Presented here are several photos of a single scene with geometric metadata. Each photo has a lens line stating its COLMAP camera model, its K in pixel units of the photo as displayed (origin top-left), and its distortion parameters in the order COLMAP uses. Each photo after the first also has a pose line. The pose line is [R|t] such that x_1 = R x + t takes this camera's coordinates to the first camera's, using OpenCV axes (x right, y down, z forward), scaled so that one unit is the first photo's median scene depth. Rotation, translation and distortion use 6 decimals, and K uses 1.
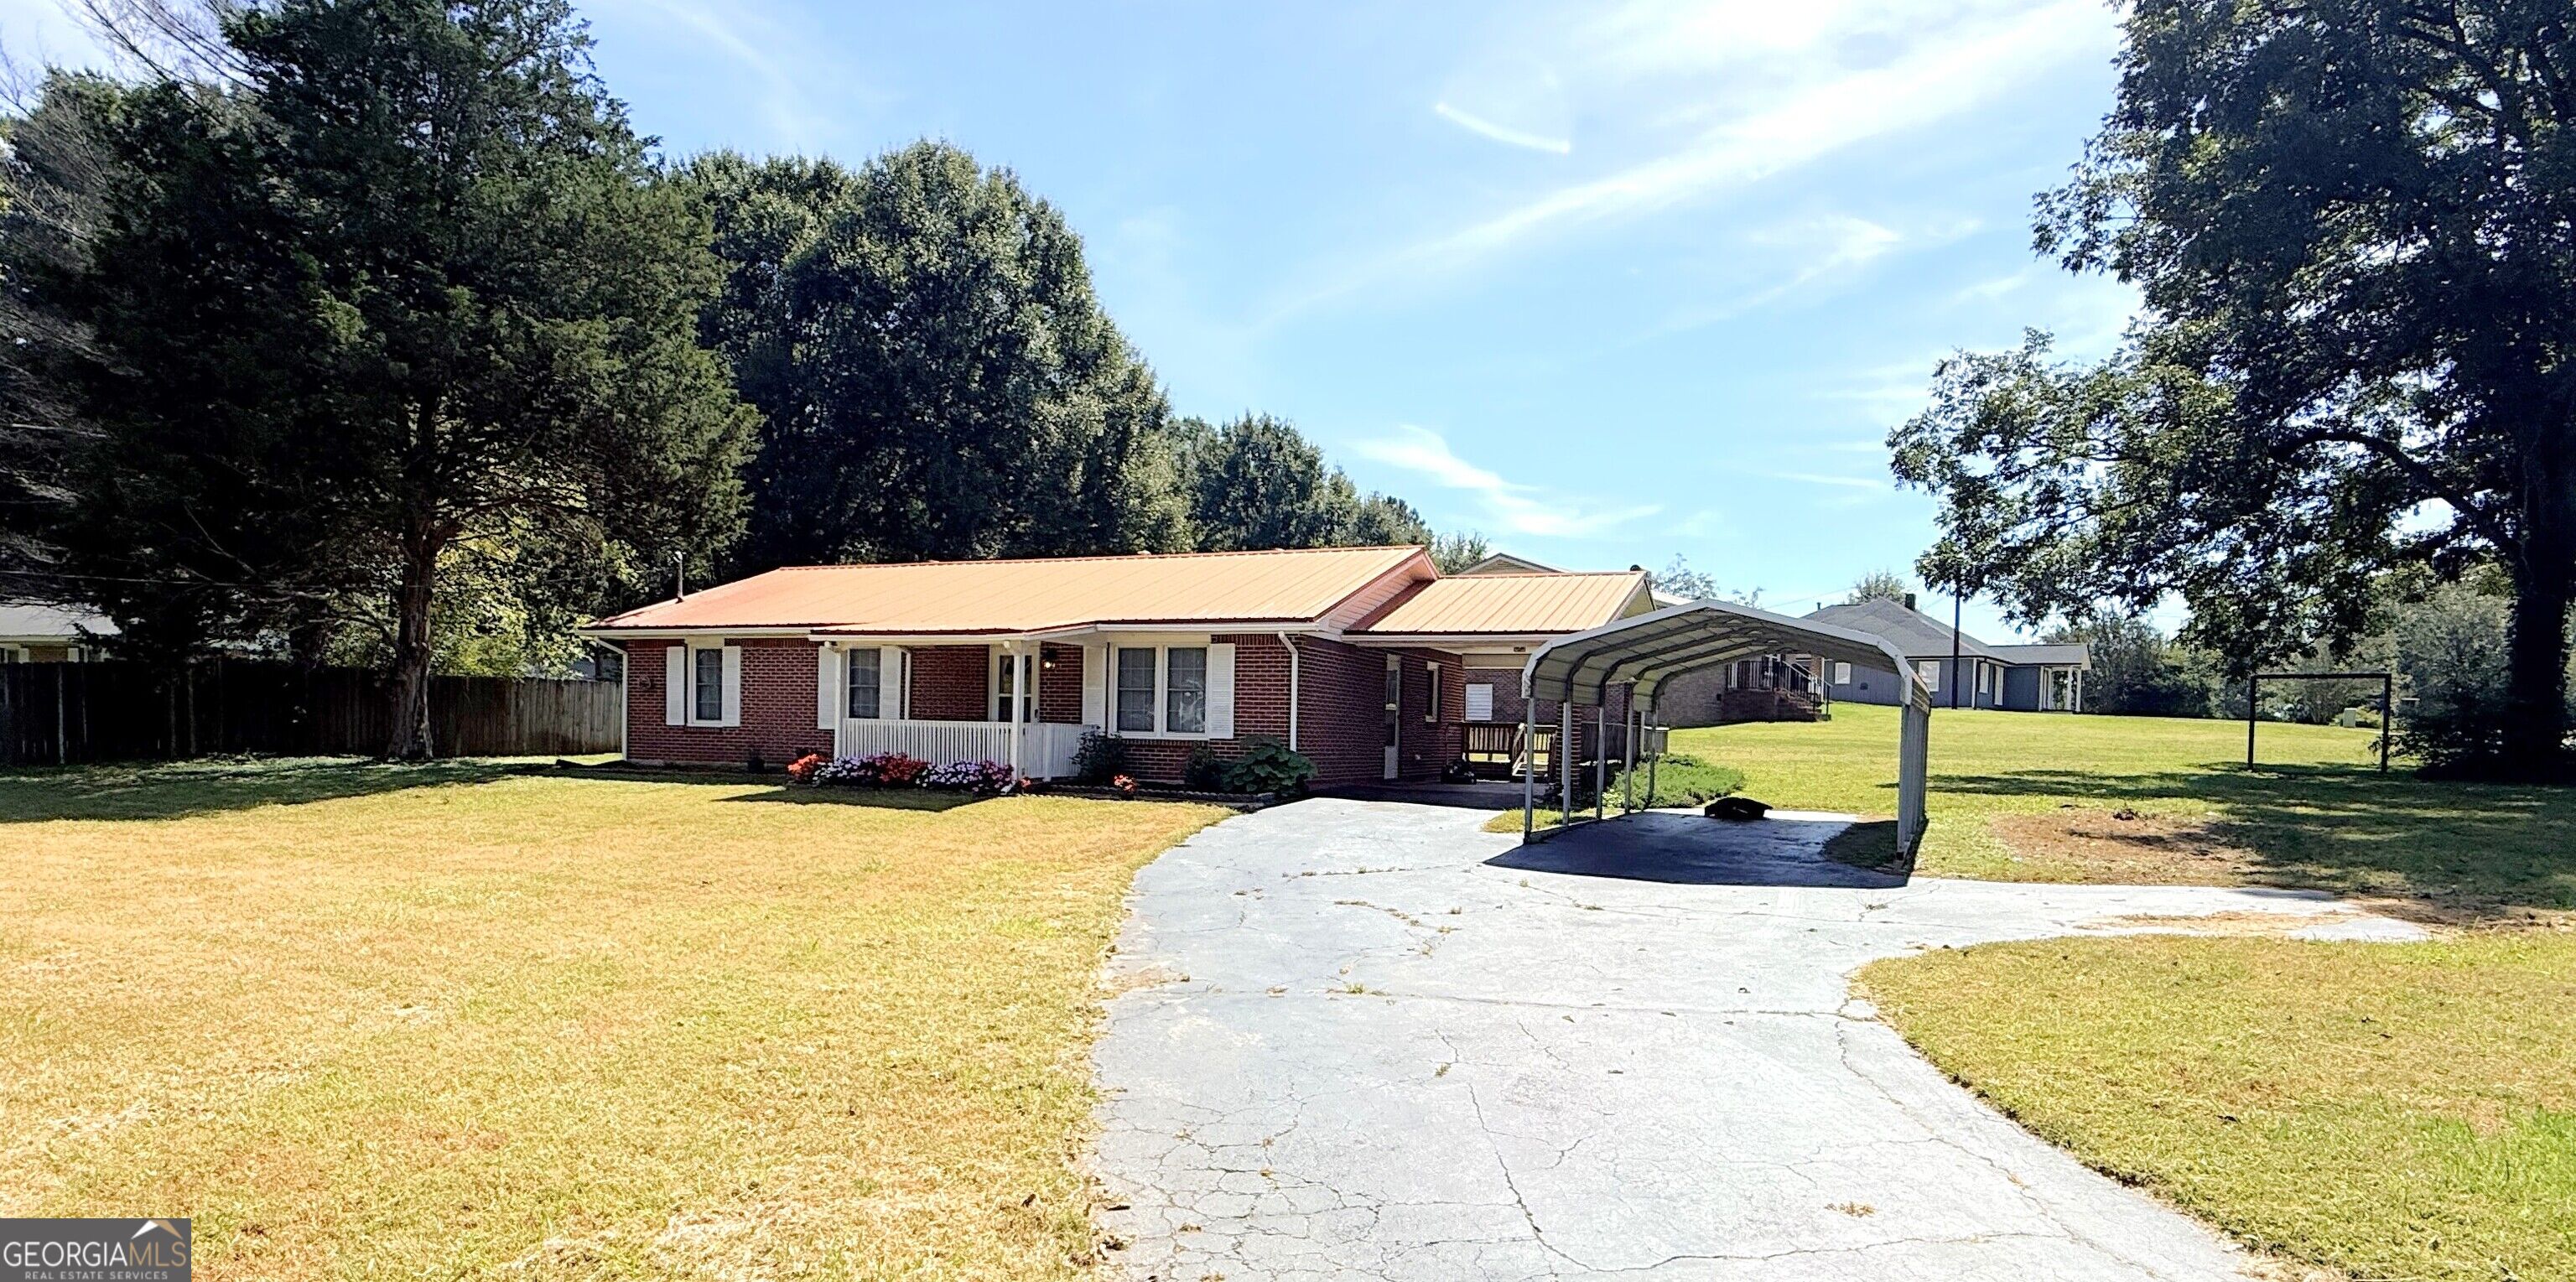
lens RADIAL K [[1308.2, 0, 1287.7], [0, 1308.2, 754.7], [0, 0, 1]] dist [-0.001479, -0.000214]
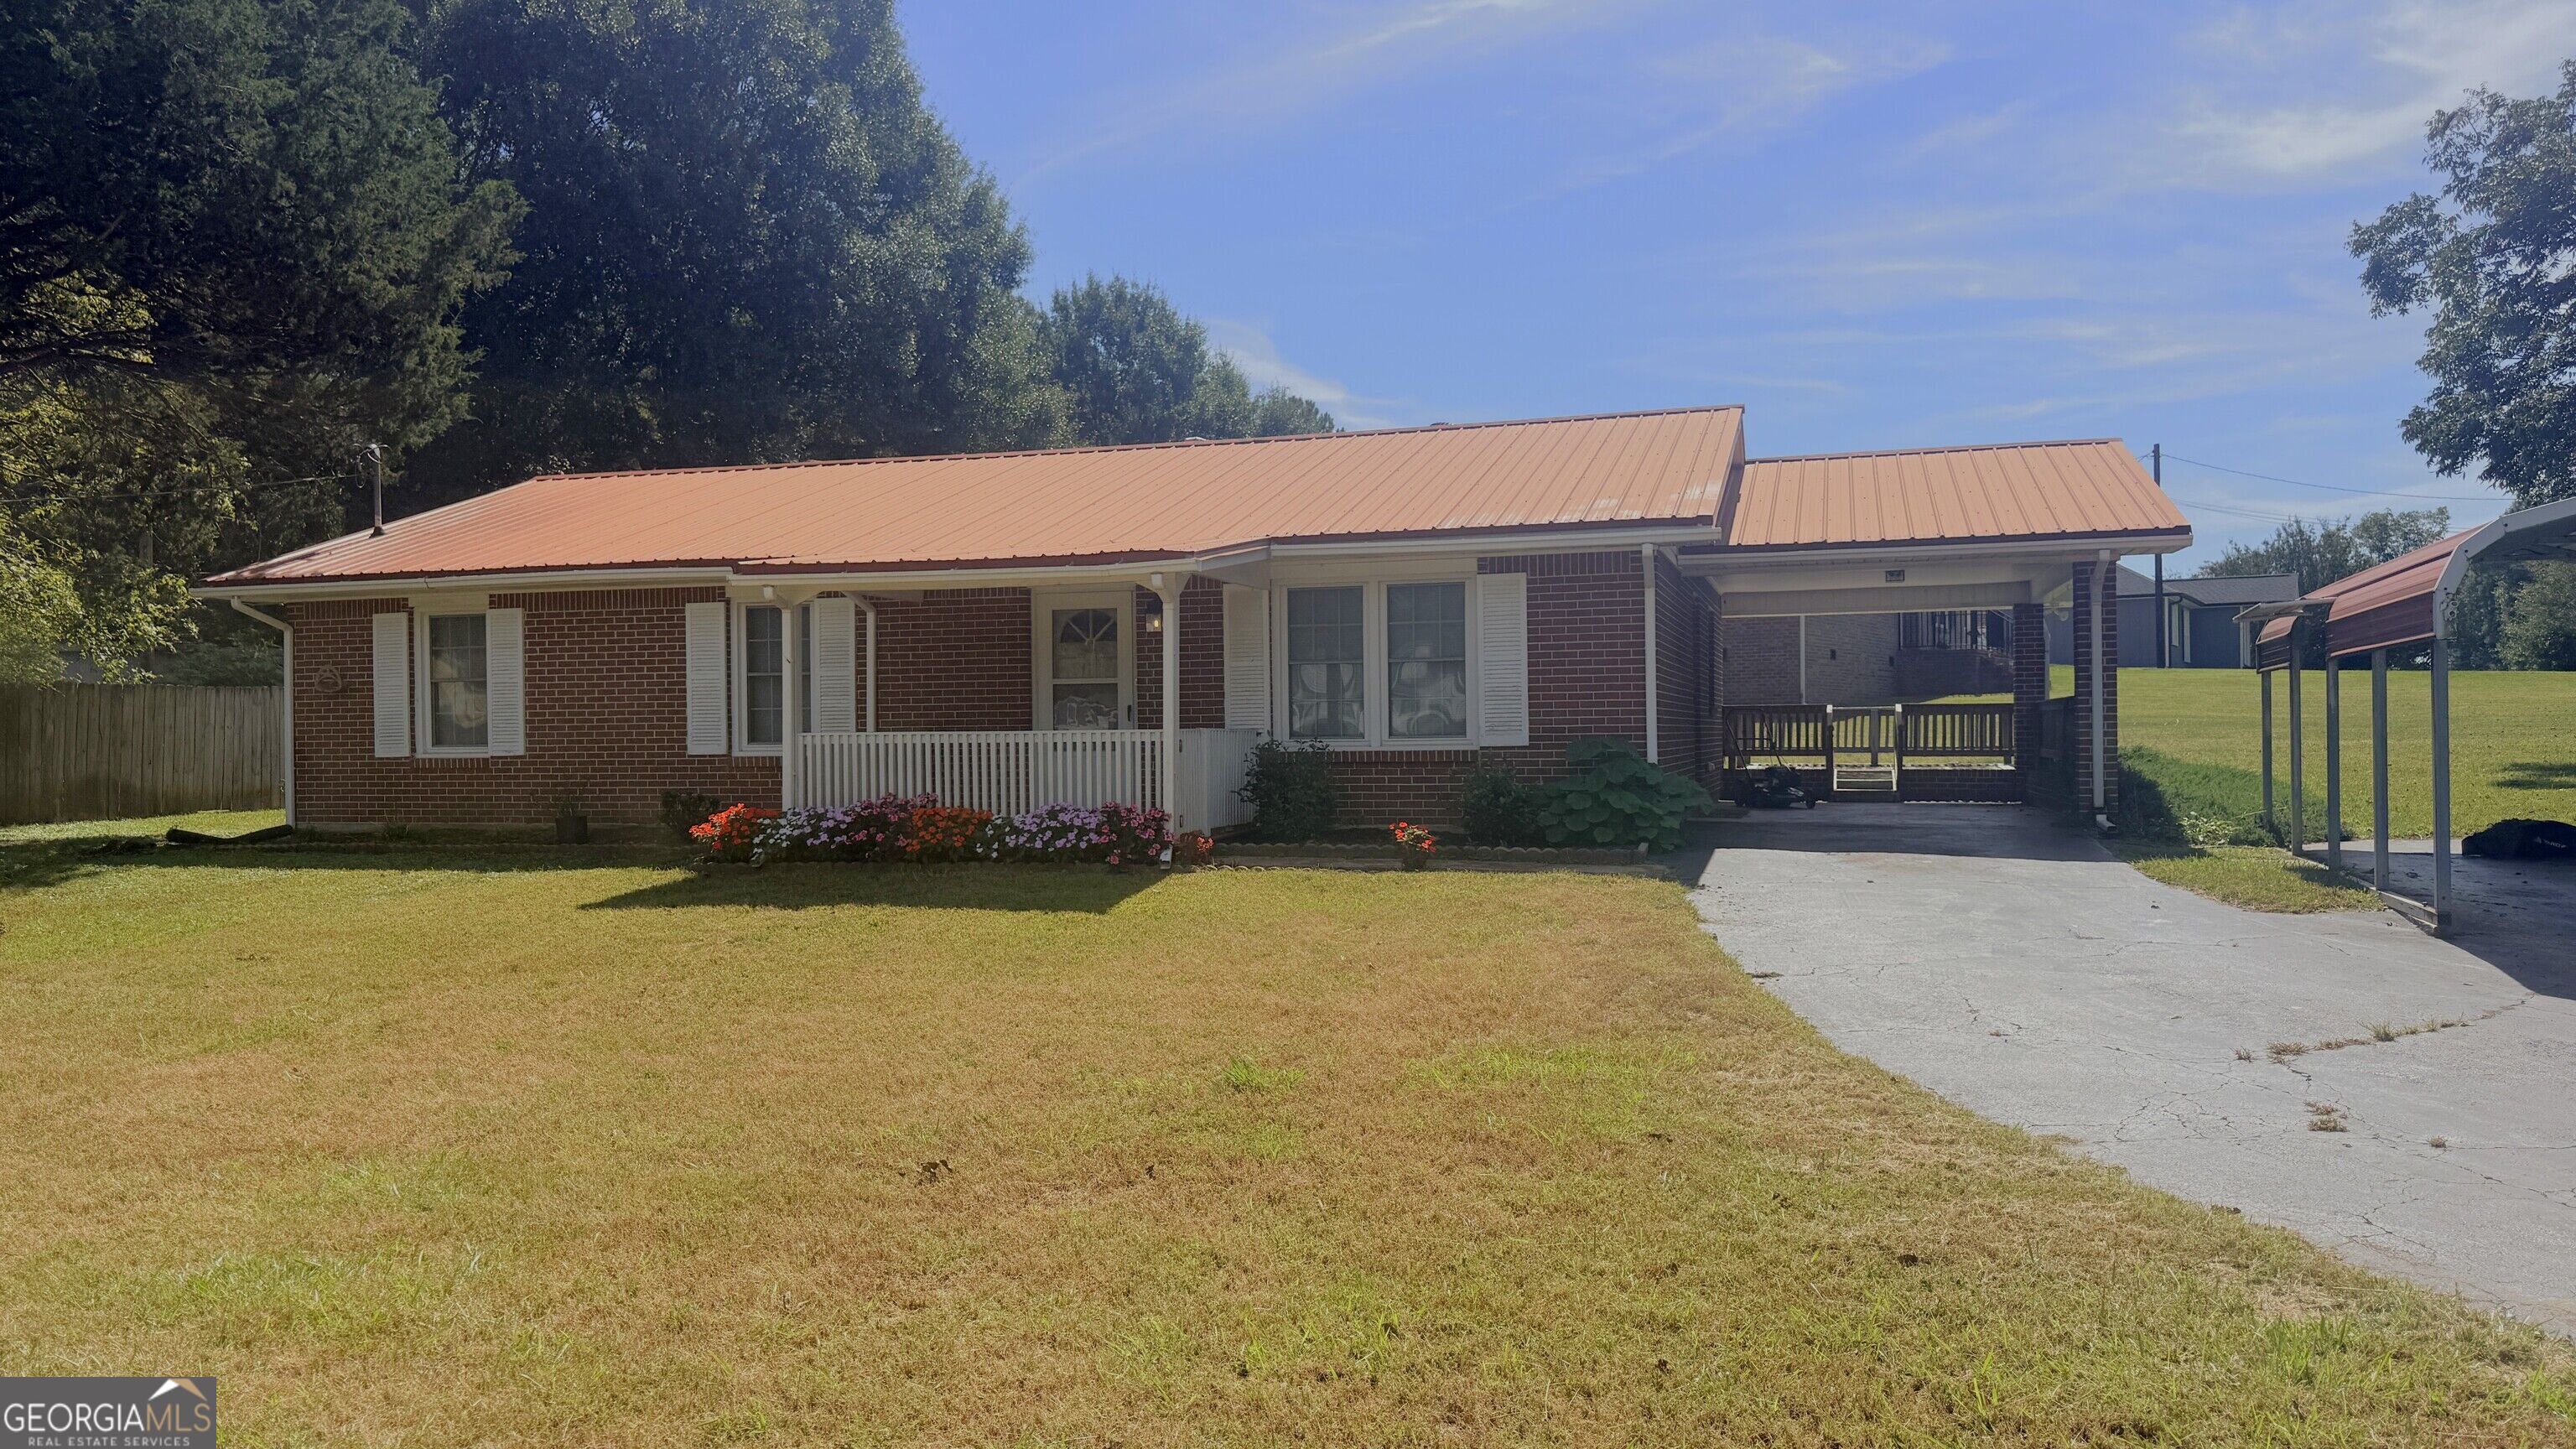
lens RADIAL K [[1823.1, 0, 1288.0], [0, 1823.1, 724.5], [0, 0, 1]] dist [0.136751, -0.226914]
pose [[0.994957, -0.033313, 0.094607, -0.169315], [0.035442, 0.999153, -0.020910, -0.006729], [-0.093830, 0.024158, 0.995295, 0.194681]]
